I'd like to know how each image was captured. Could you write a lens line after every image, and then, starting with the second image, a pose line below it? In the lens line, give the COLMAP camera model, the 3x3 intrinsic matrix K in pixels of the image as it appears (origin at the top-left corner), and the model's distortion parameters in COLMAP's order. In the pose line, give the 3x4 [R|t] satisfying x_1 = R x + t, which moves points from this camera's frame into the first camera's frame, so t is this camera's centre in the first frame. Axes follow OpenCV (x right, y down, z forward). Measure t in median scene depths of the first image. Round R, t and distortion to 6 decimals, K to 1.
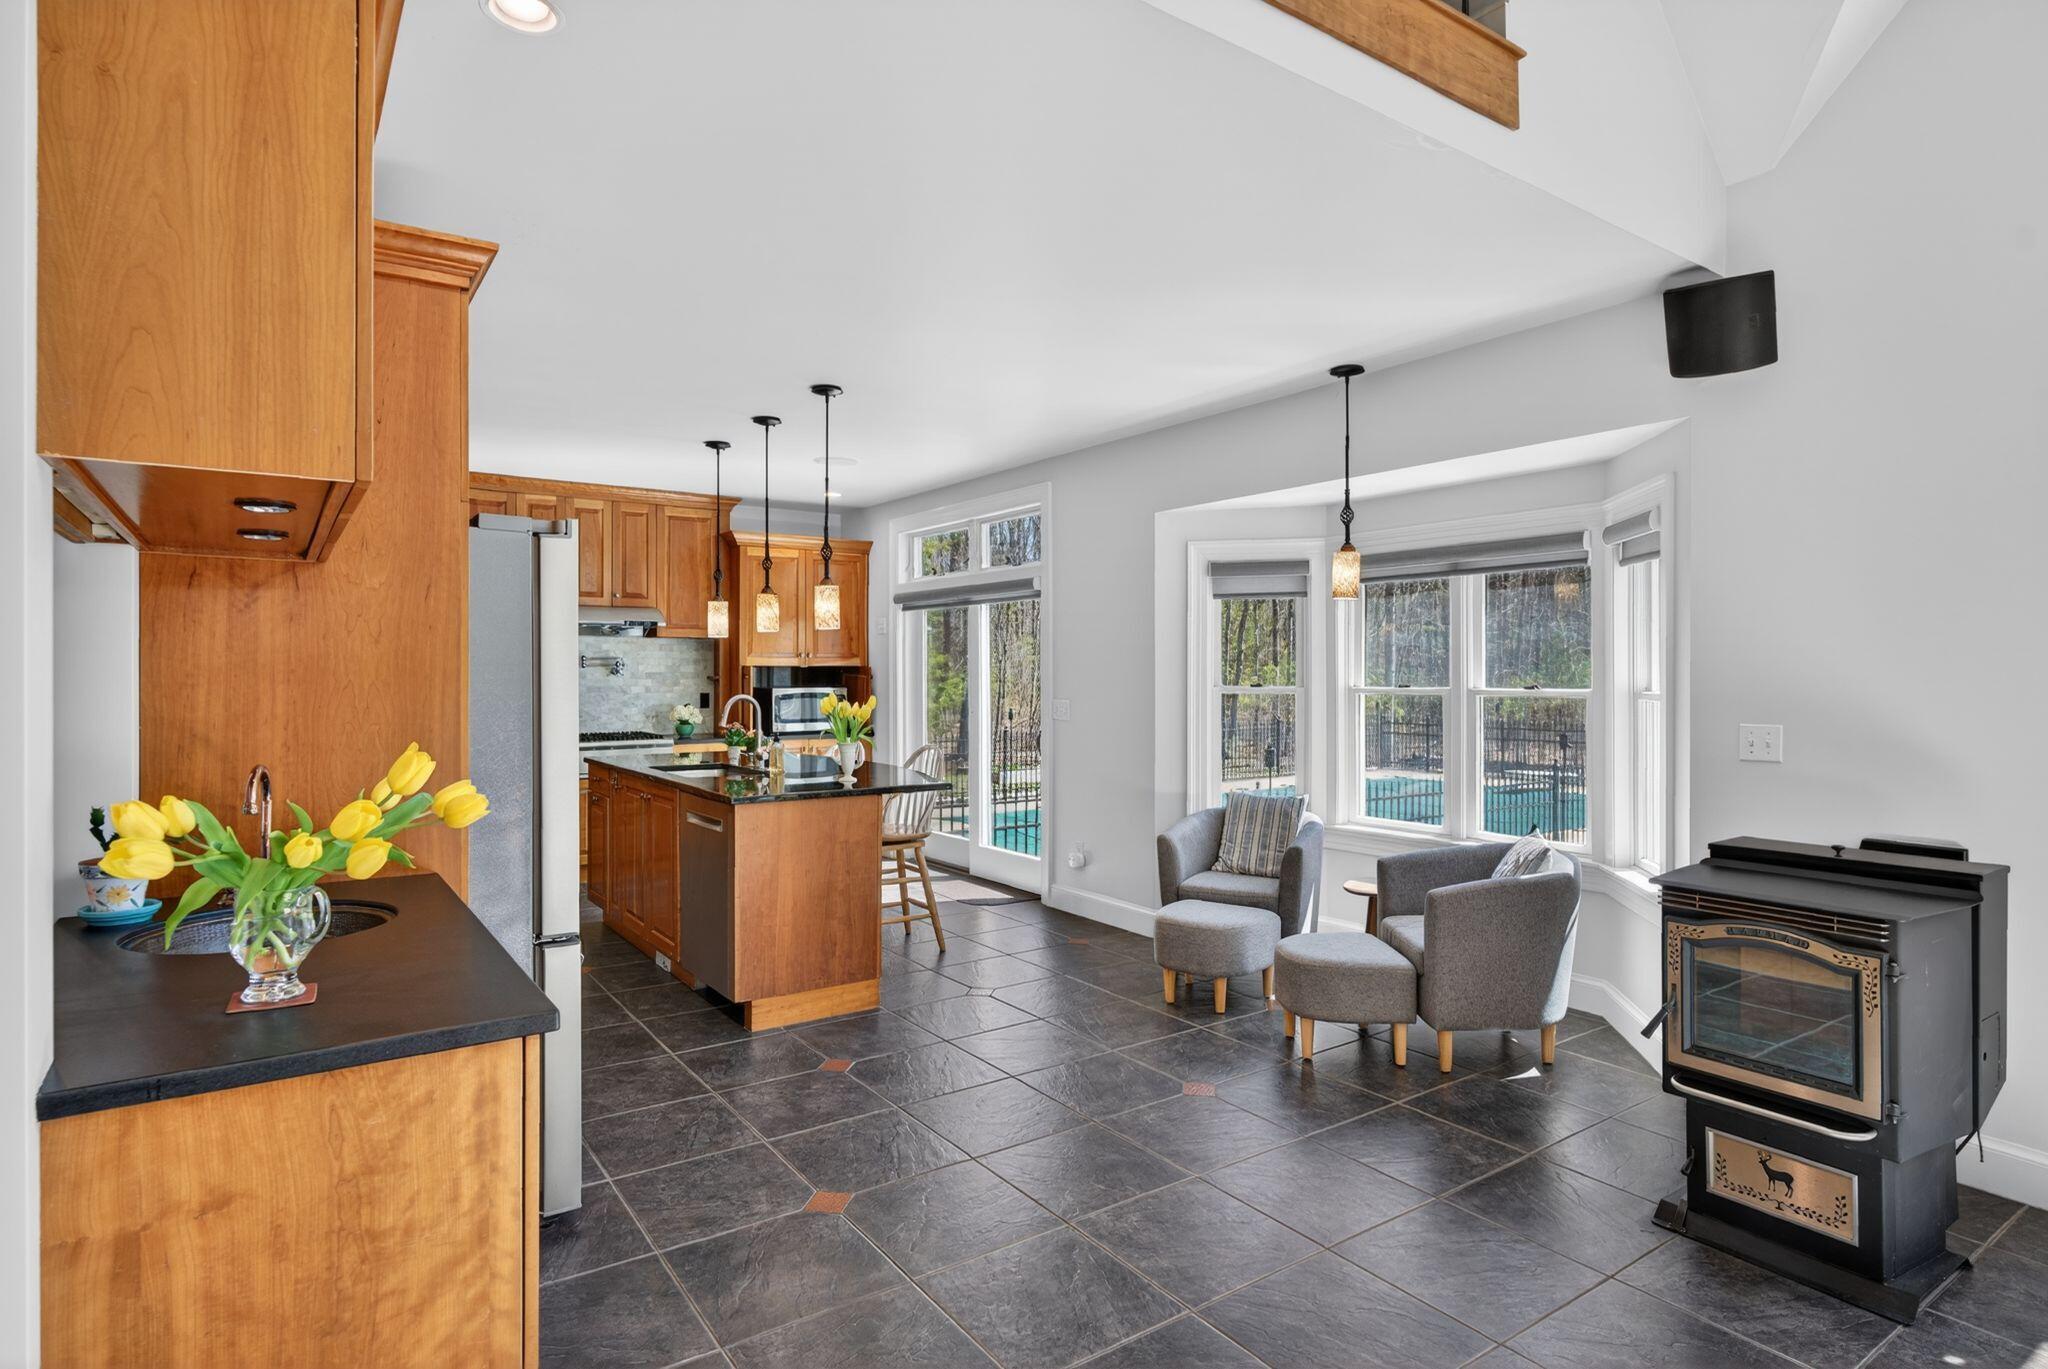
lens RADIAL K [[1079.0, 0, 1021.5], [0, 1079.0, 668.2], [0, 0, 1]] dist [-0.001585, 0.000044]
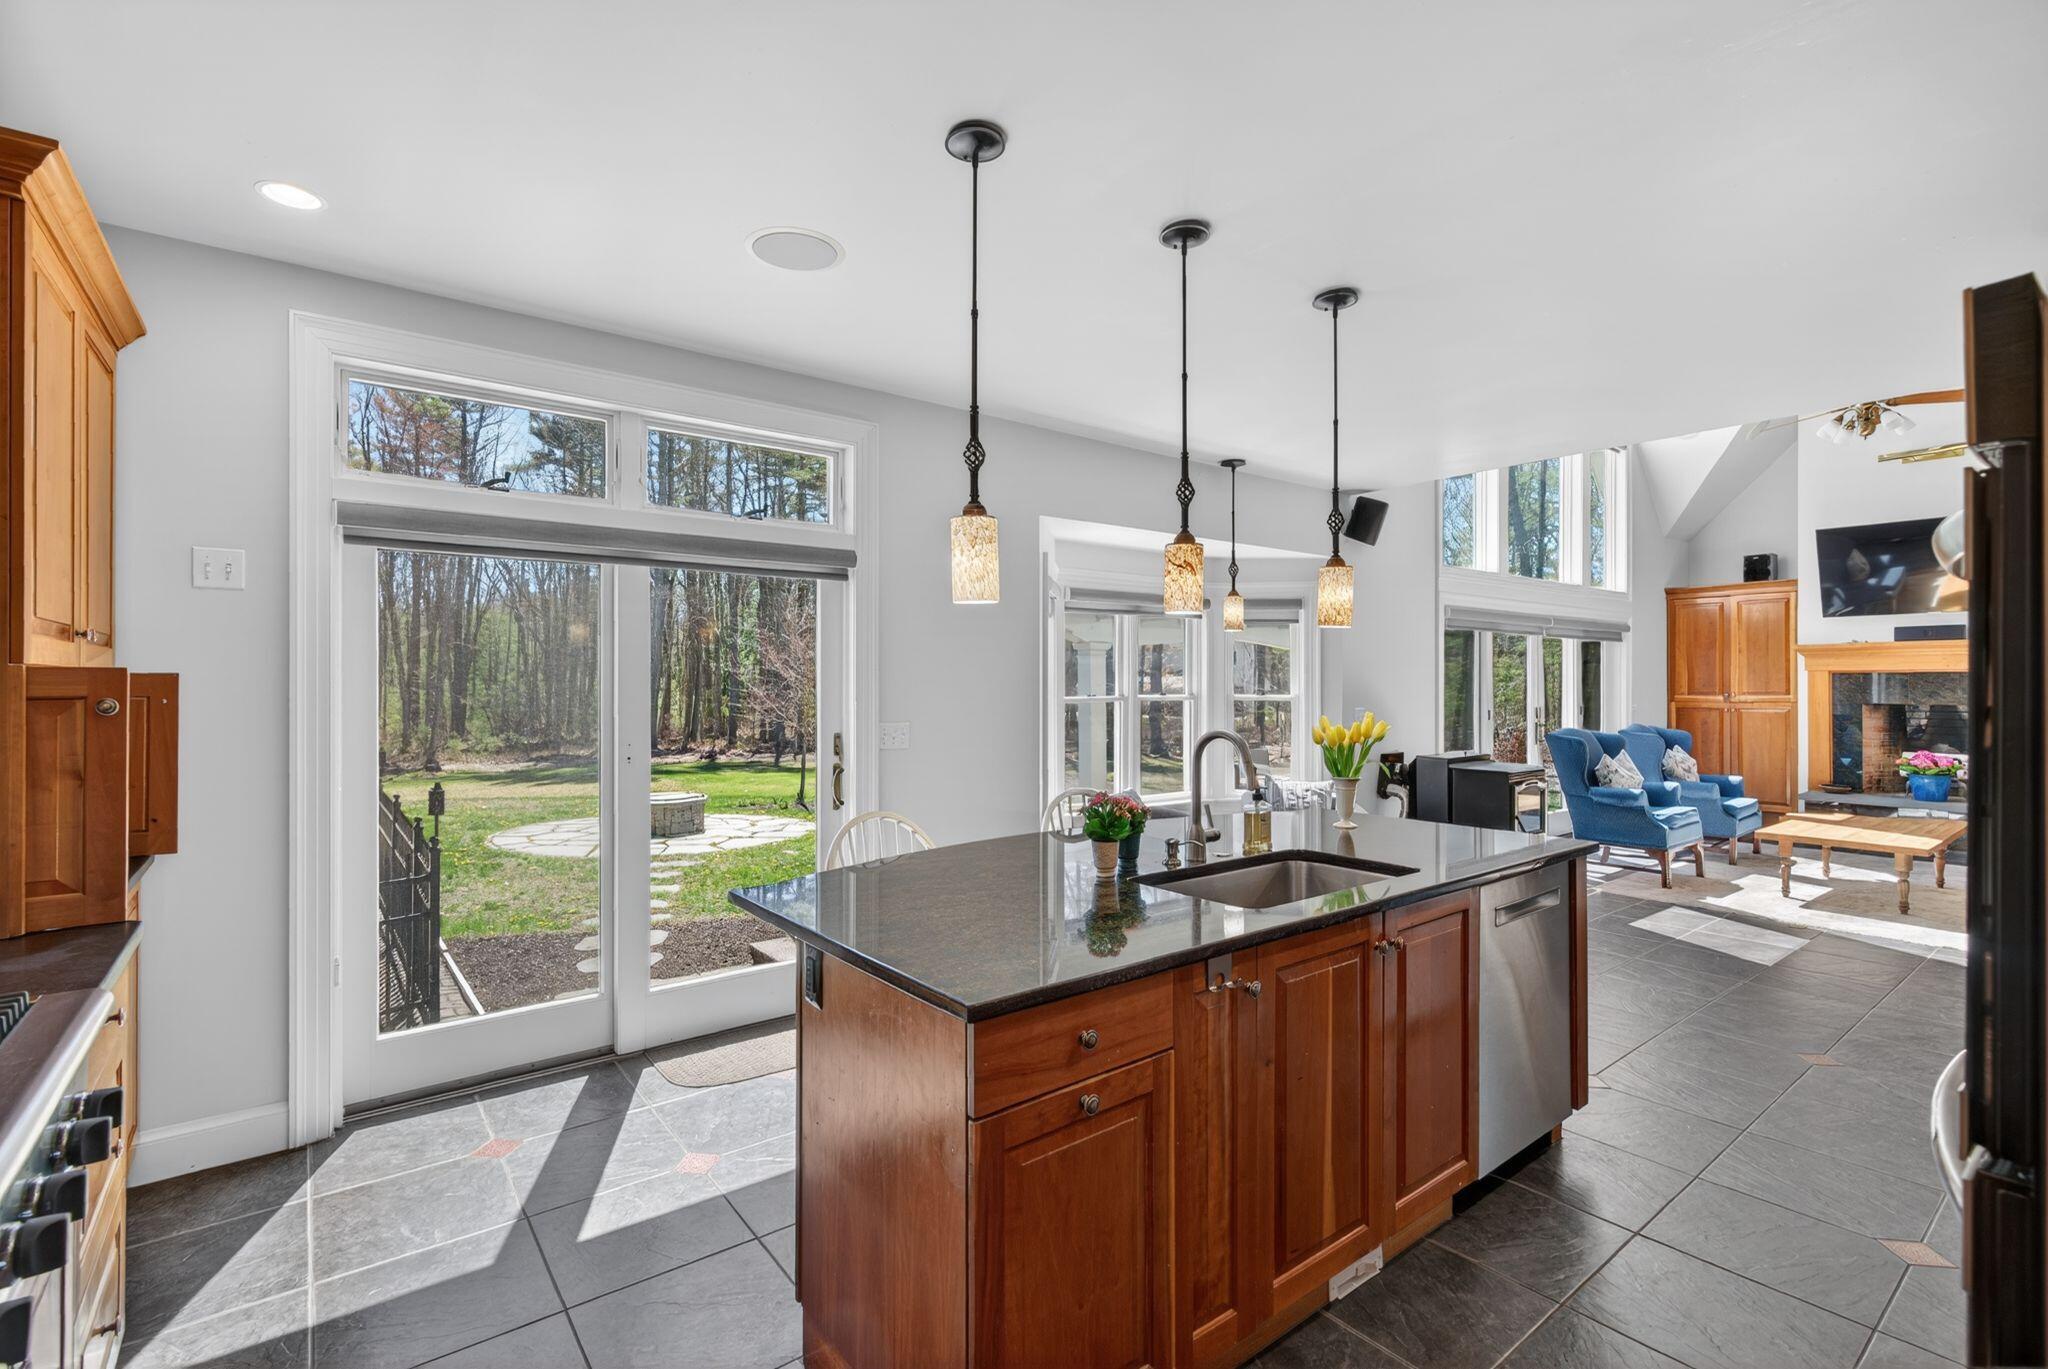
lens RADIAL K [[934.4, 0, 1033.3], [0, 934.4, 686.8], [0, 0, 1]] dist [0.003169, 0.000542]
pose [[-0.051486, -0.004861, 0.998662, -0.867718], [-0.003686, 0.999982, 0.004677, 0.003633], [-0.998667, -0.003440, -0.051503, 1.300320]]
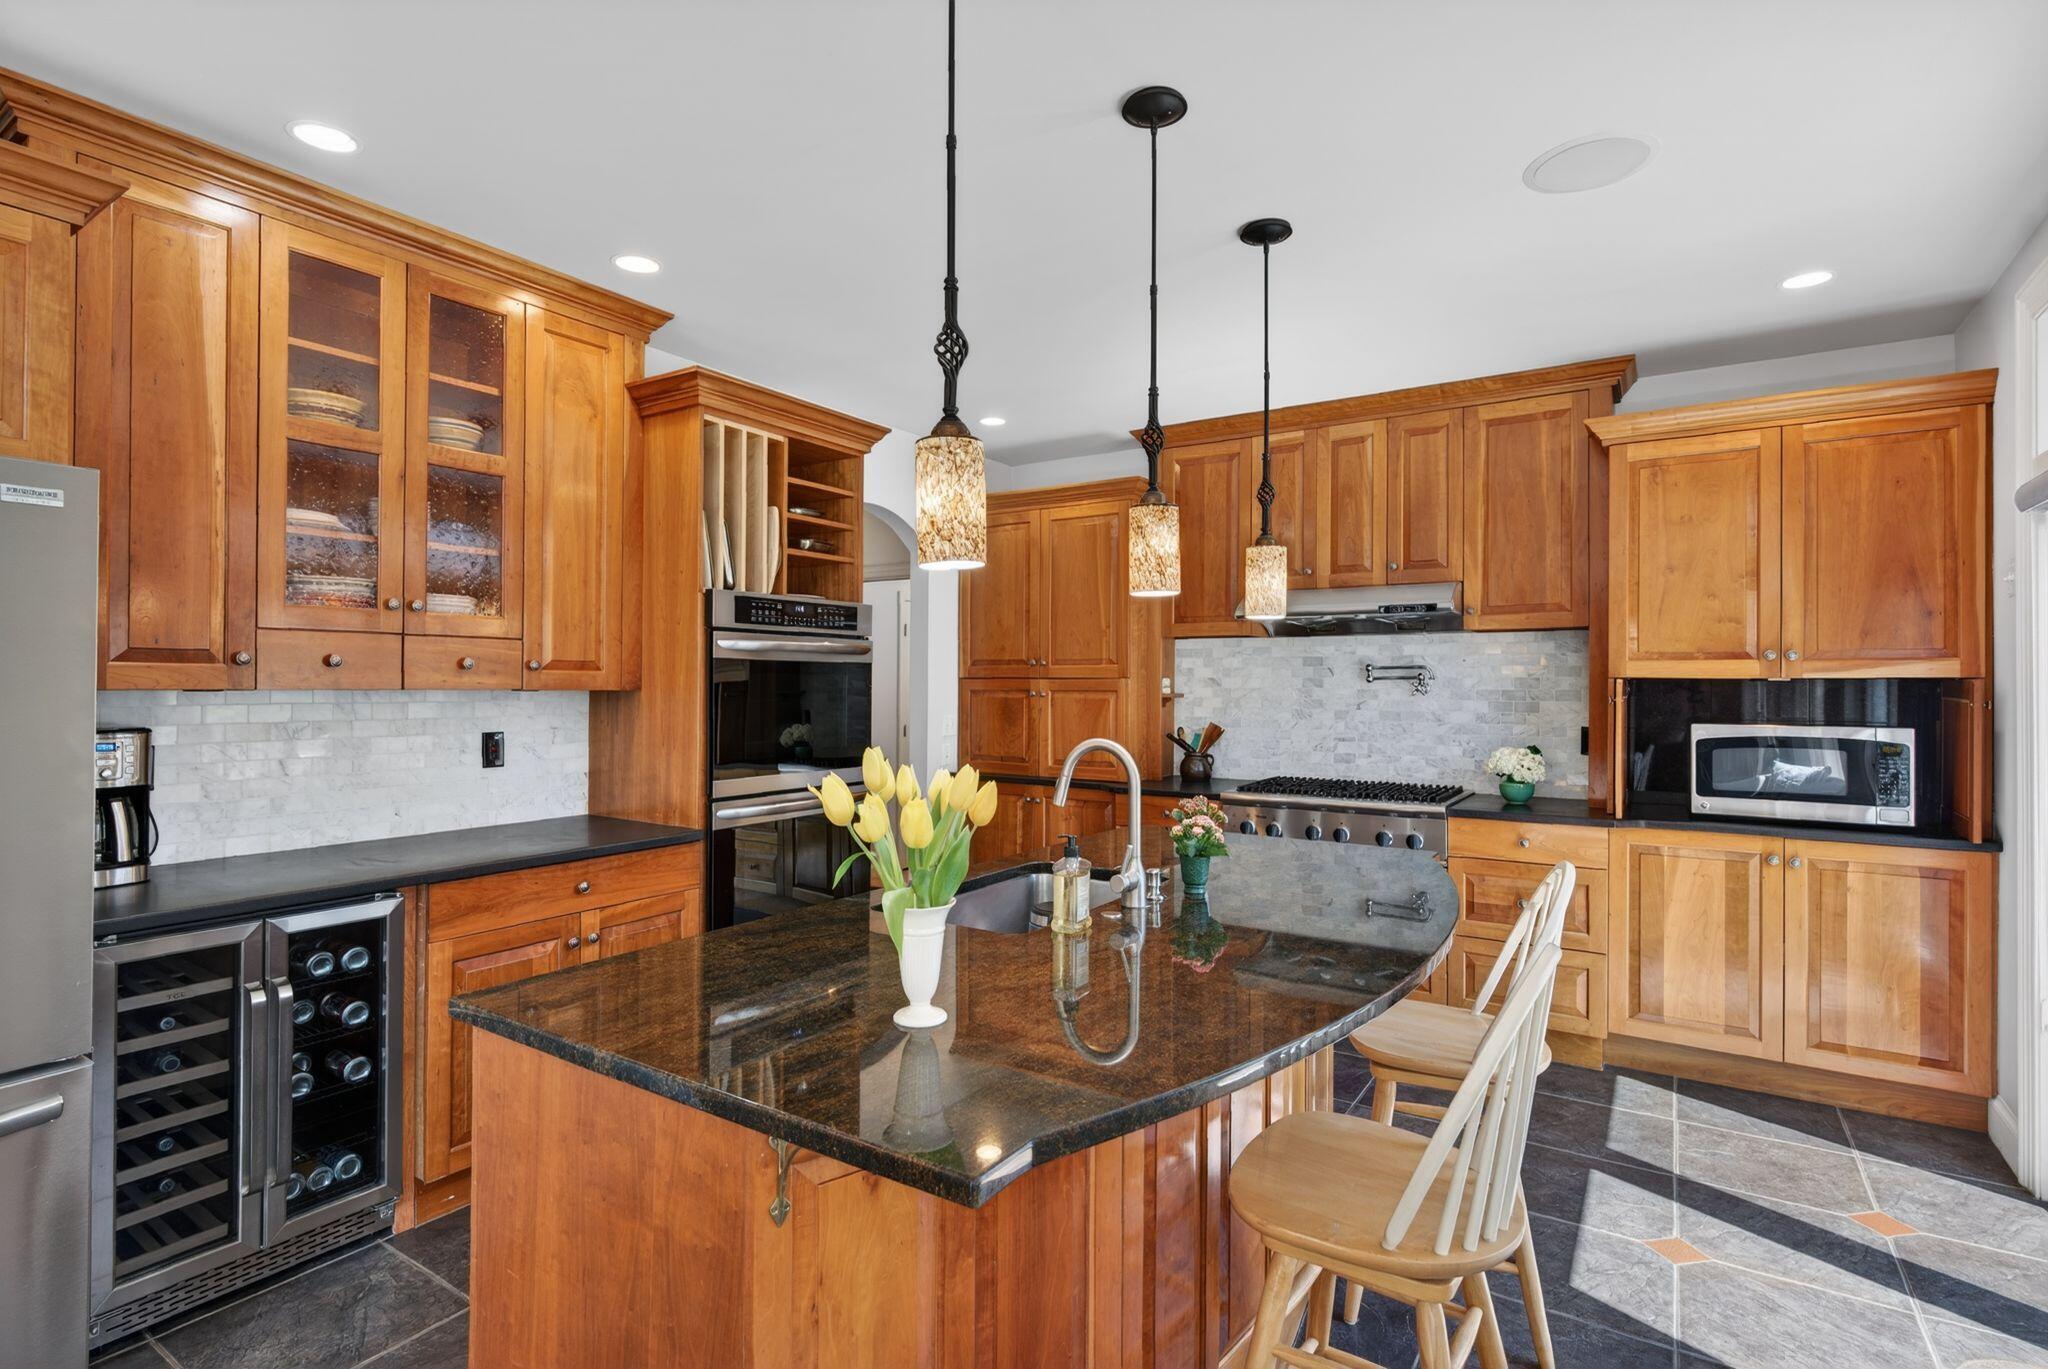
lens RADIAL K [[998.1, 0, 1017.1], [0, 998.1, 679.3], [0, 0, 1]] dist [-0.001214, -0.000566]
pose [[0.364217, -0.002368, -0.931311, 0.139215], [-0.003174, 0.999988, -0.003784, 0.002201], [0.931309, 0.004335, 0.364205, 0.967415]]
